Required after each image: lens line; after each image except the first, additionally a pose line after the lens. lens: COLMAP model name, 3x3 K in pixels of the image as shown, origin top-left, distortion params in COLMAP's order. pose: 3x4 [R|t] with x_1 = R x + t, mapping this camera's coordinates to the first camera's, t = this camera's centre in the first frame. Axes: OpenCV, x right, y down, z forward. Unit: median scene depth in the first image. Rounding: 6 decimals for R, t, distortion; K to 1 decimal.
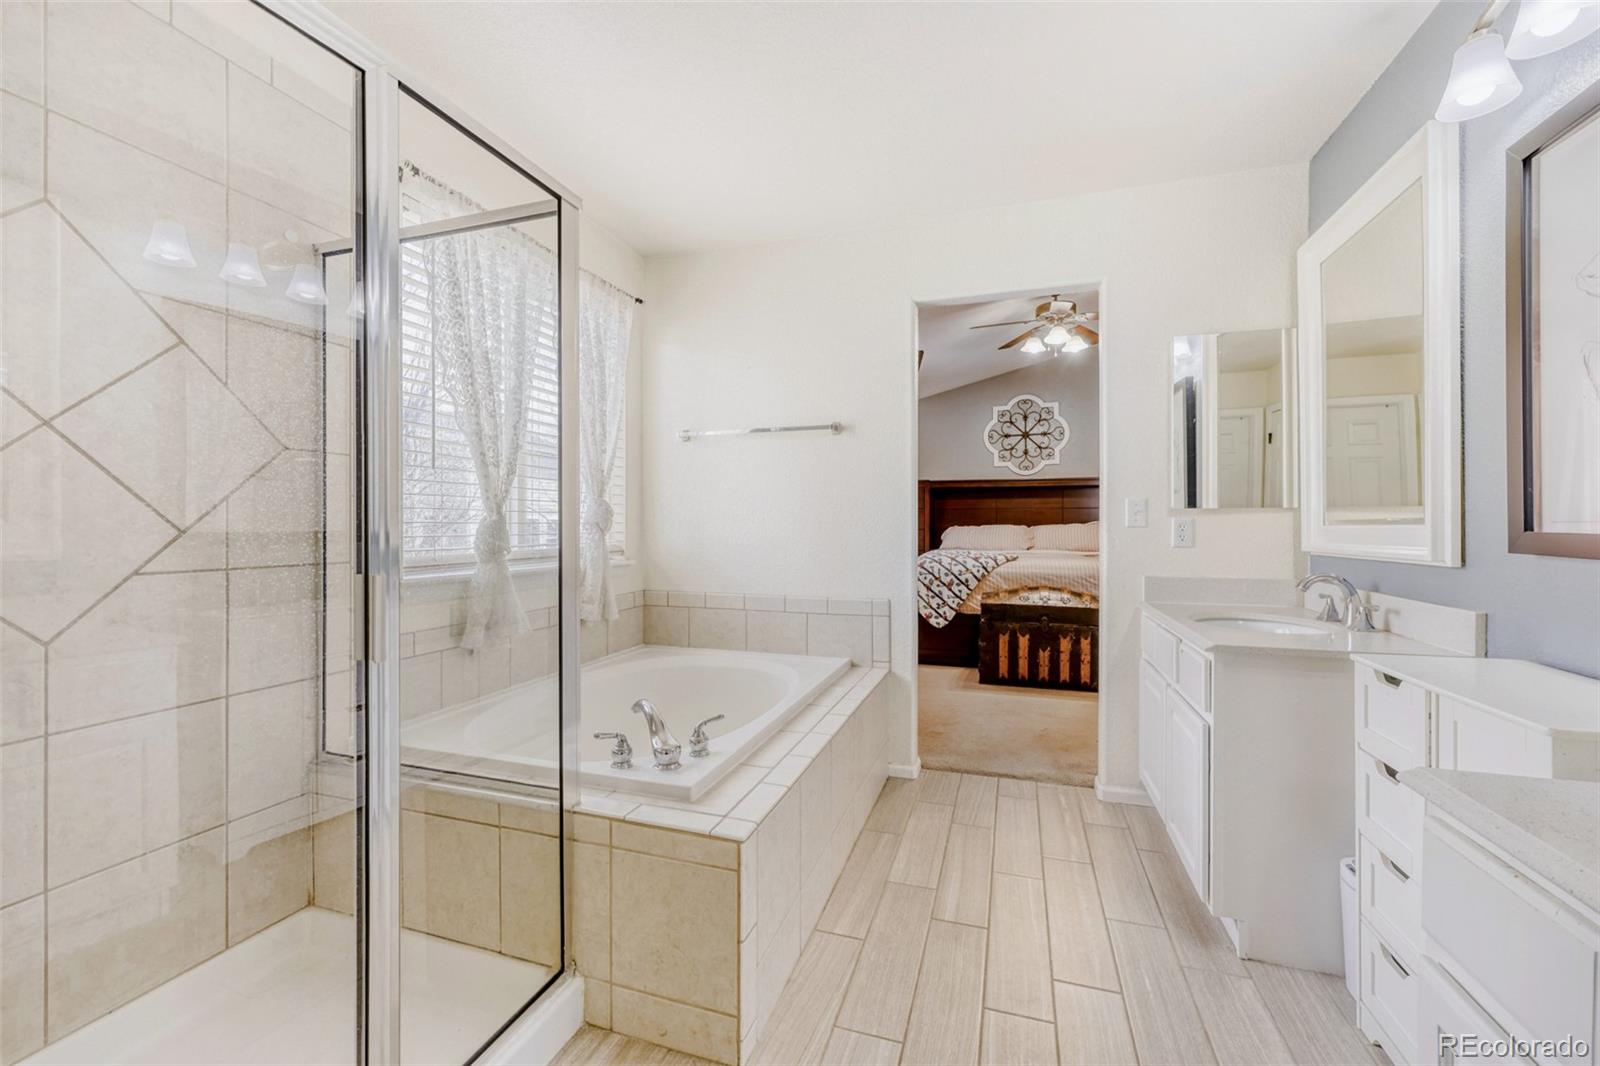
lens RADIAL K [[655.4, 0, 801.1], [0, 655.4, 522.9], [0, 0, 1]] dist [-0.001454, -0.000237]
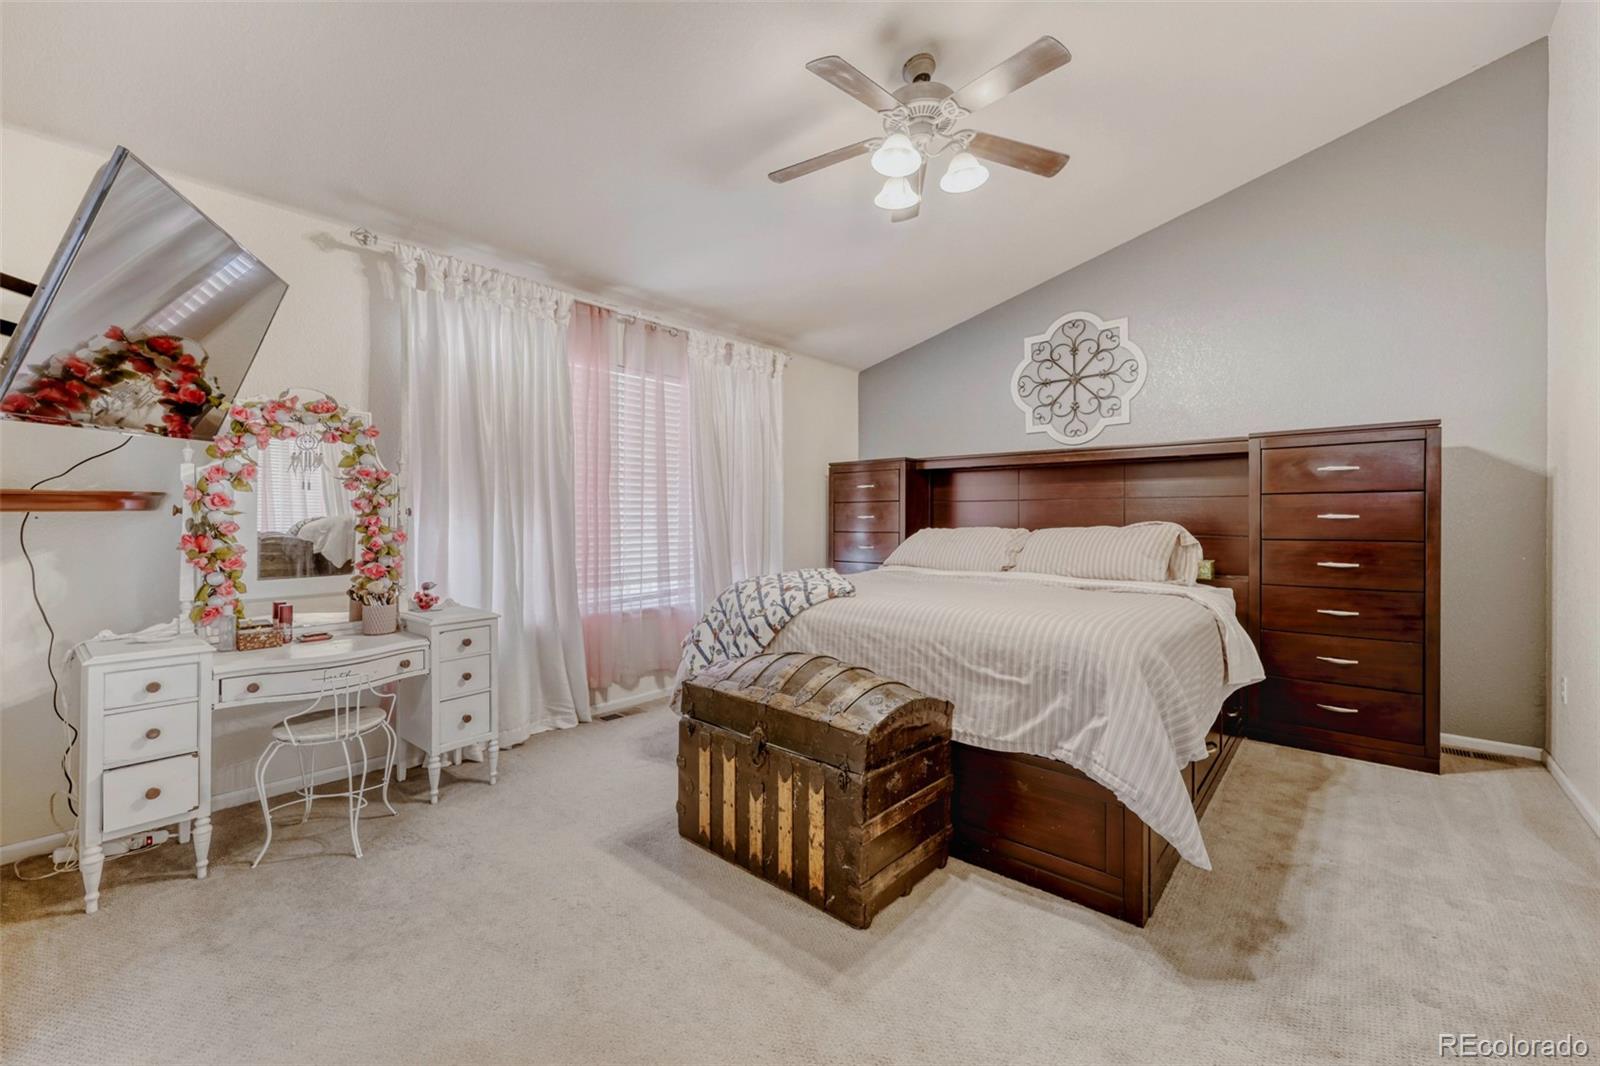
lens RADIAL K [[655.4, 0, 801.1], [0, 655.4, 522.9], [0, 0, 1]] dist [-0.001454, -0.000237]
pose [[0.922206, 0.004539, -0.386672, 0.492730], [-0.001357, 0.999963, 0.008500, -0.007344], [0.386696, -0.007314, 0.922178, 0.486153]]
